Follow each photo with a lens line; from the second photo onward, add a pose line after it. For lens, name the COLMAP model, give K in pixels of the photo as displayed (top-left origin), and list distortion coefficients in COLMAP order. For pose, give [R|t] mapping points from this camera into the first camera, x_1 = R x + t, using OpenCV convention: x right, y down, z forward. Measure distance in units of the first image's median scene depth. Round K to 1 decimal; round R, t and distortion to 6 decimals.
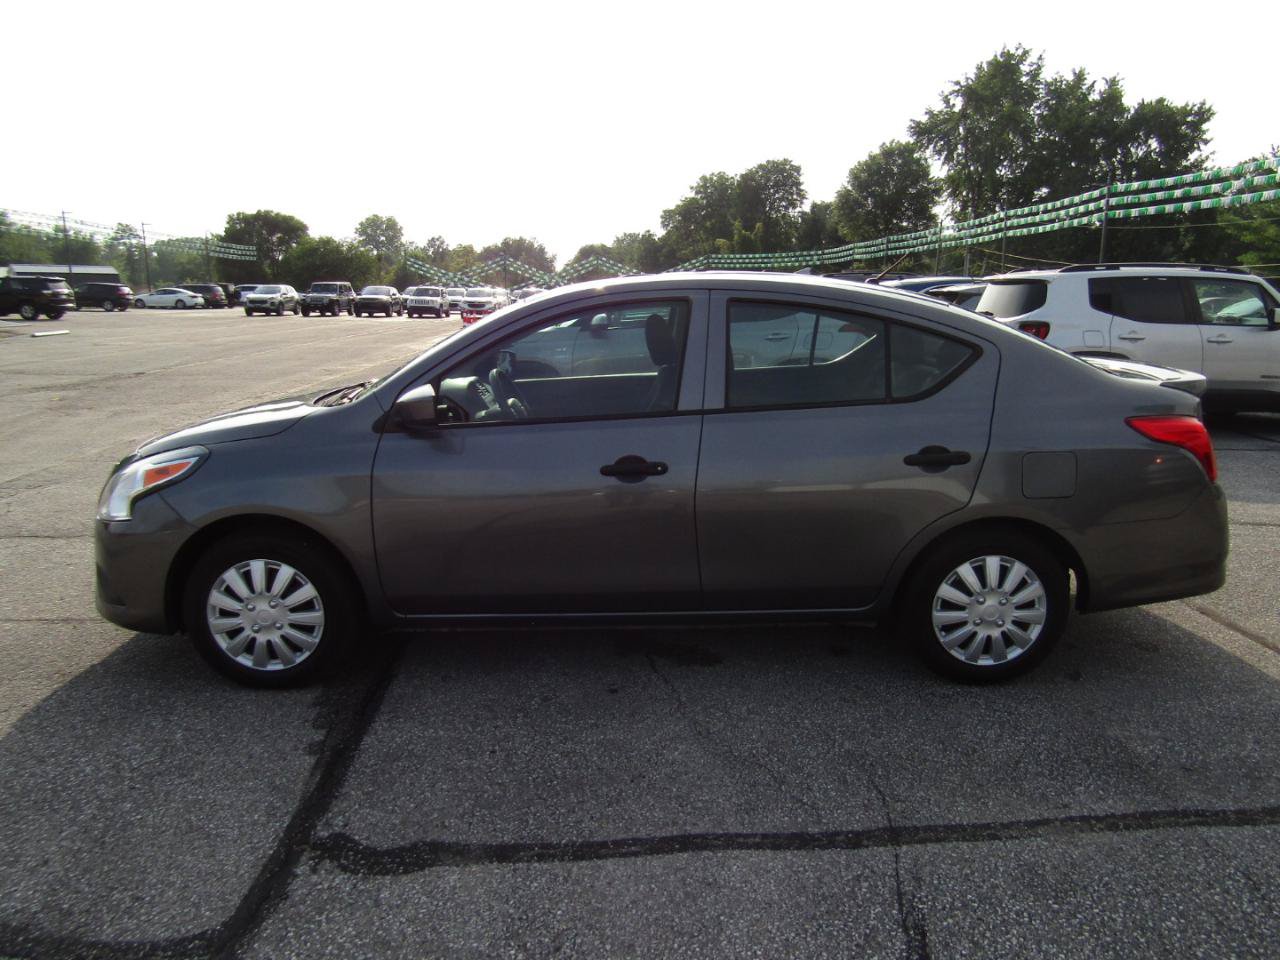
lens RADIAL K [[892.0, 0, 657.2], [0, 892.0, 481.0], [0, 0, 1]] dist [-0.006703, 0.001349]
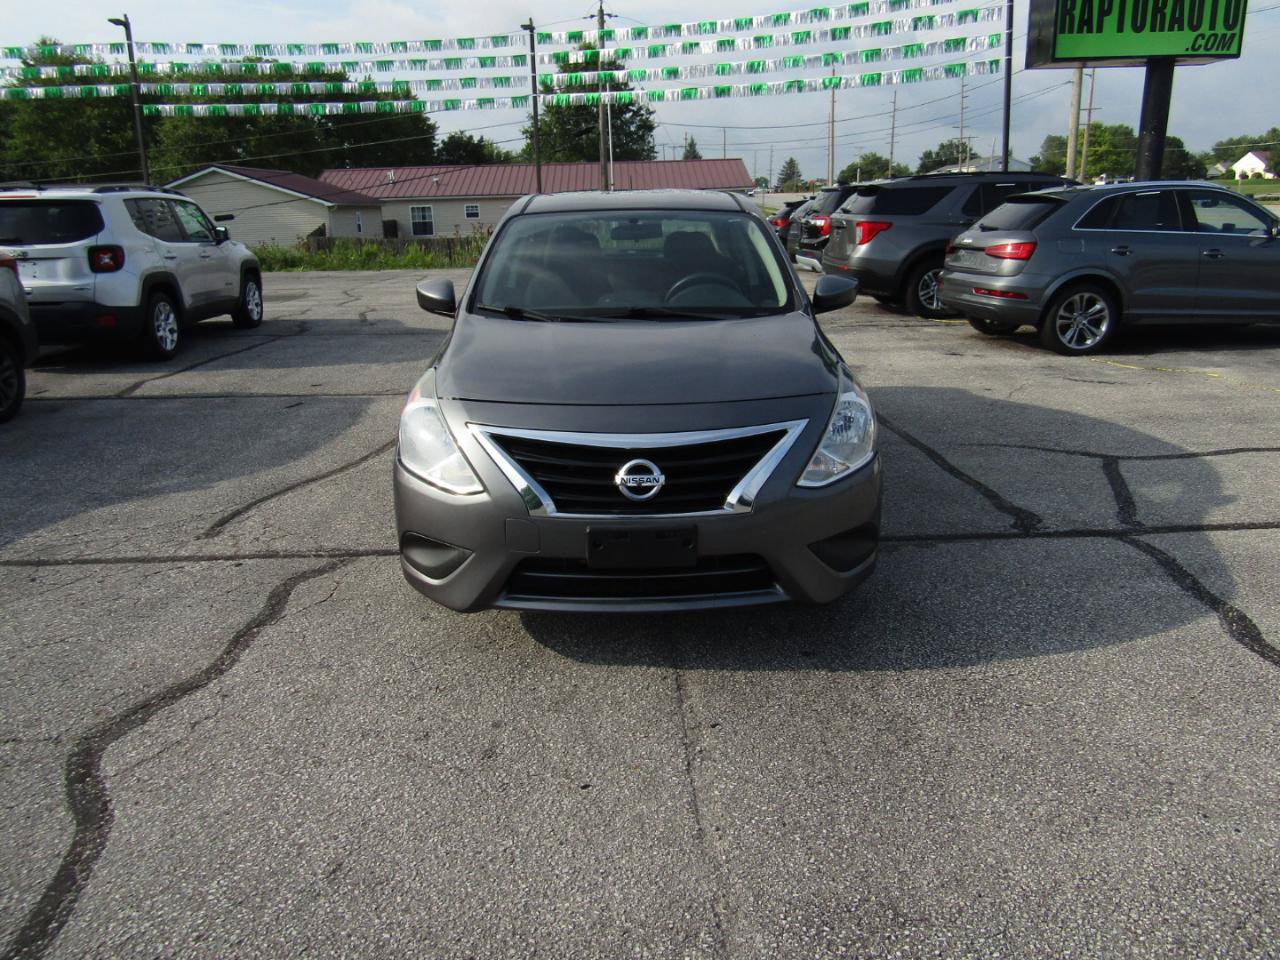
lens RADIAL K [[877.5, 0, 640.0], [0, 877.5, 480.0], [0, 0, 1]] dist [-0.003768, -0.008076]
pose [[0.013671, -0.294842, 0.955448, -1.507449], [0.218875, 0.933246, 0.284859, -0.245994], [-0.975657, 0.205229, 0.077292, 1.205138]]
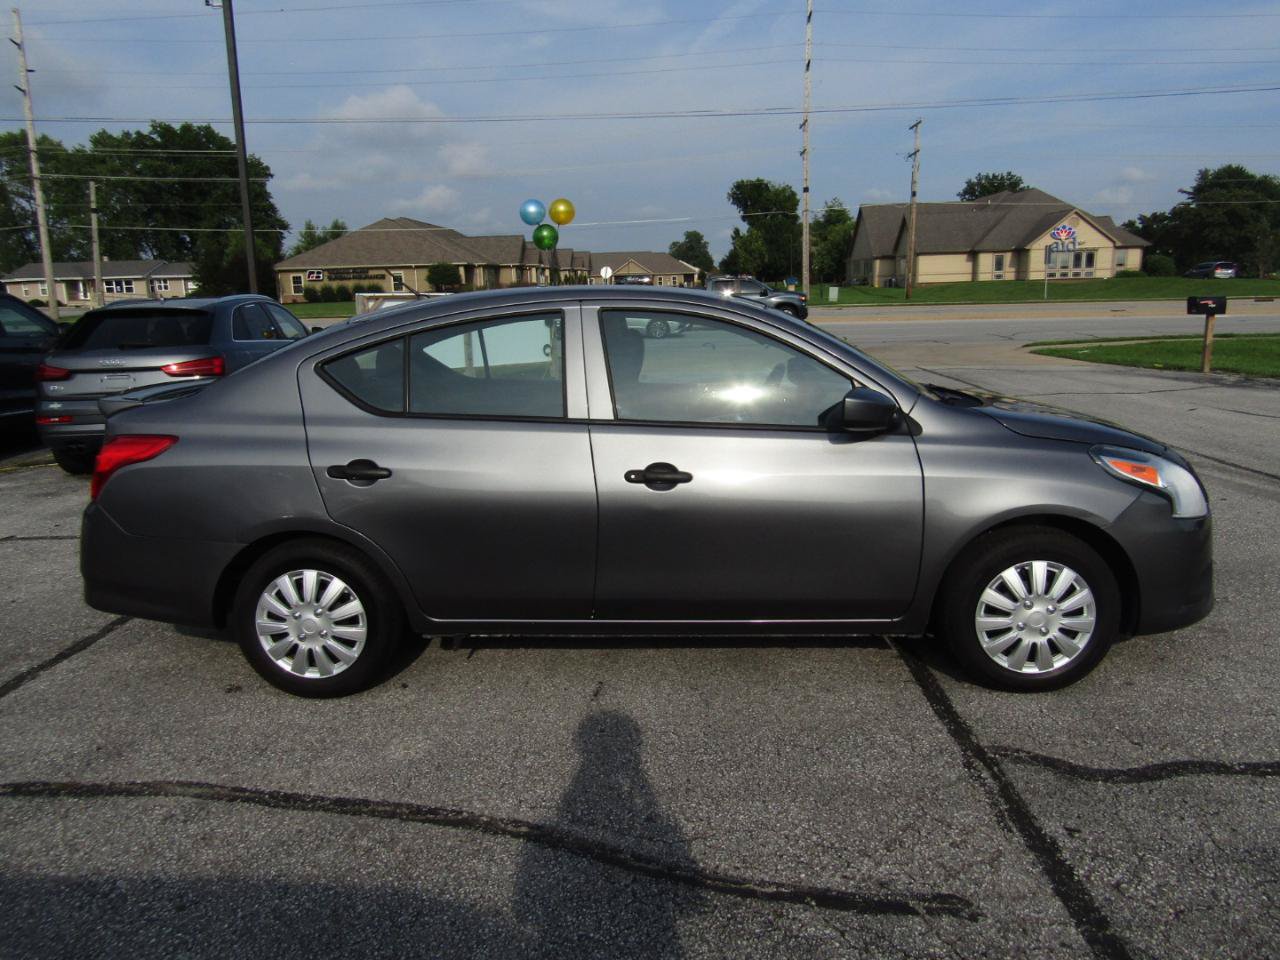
lens RADIAL K [[901.5, 0, 640.0], [0, 901.5, 480.0], [0, 0, 1]] dist [-0.025382, 0.005847]
pose [[-0.996362, 0.017714, 0.083358, -0.103410], [0.048754, 0.920756, 0.387080, -0.516130], [-0.069896, 0.389736, -0.918270, 2.475189]]
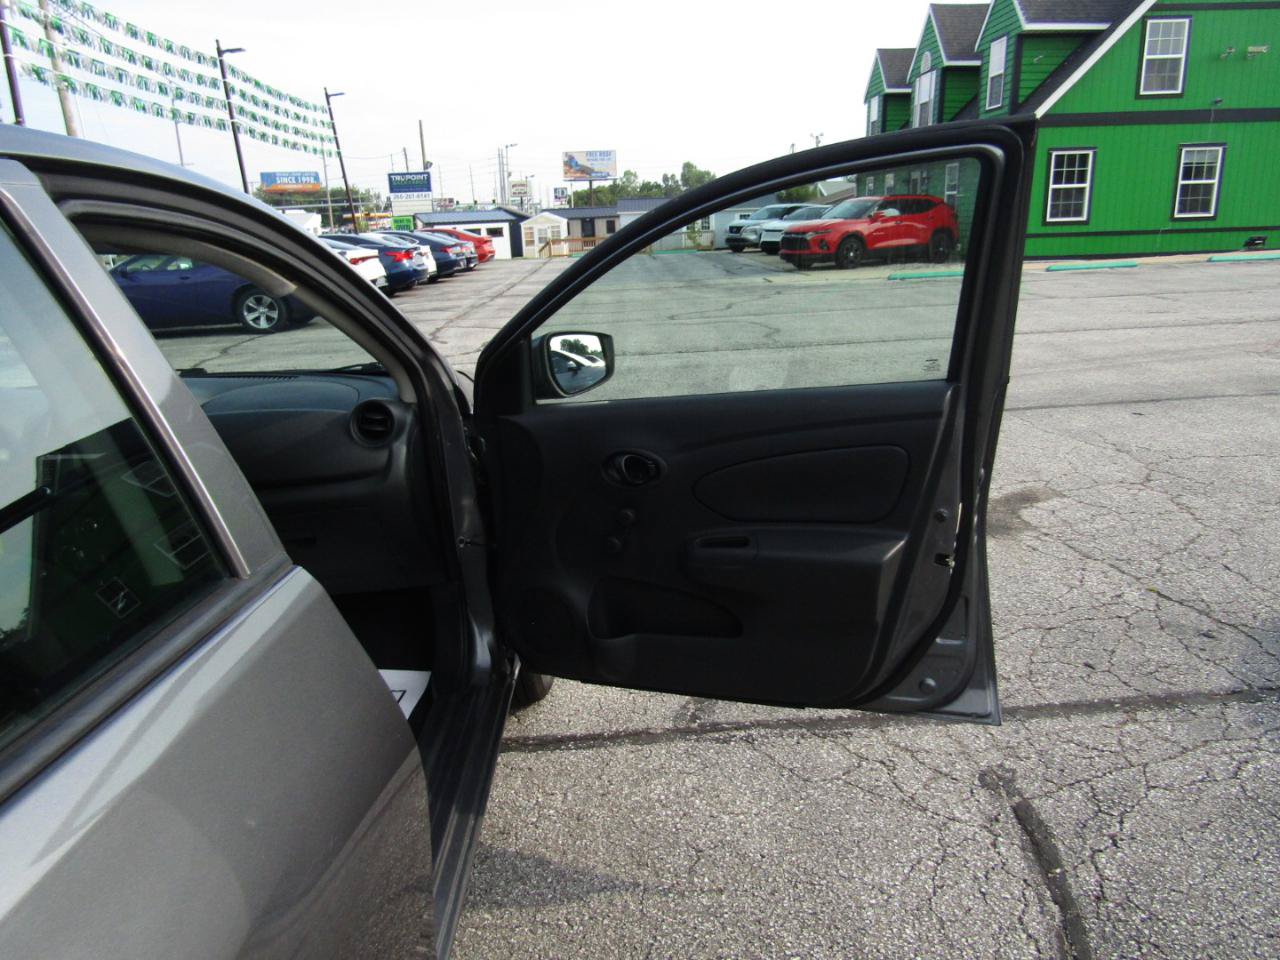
lens RADIAL K [[896.9, 0, 640.0], [0, 896.9, 480.0], [0, 0, 1]] dist [-0.003753, -0.009700]
pose [[-0.007307, 0.274727, -0.961495, 0.348688], [-0.159466, 0.948895, 0.272338, -0.315822], [0.987176, 0.155316, 0.036876, 1.606743]]
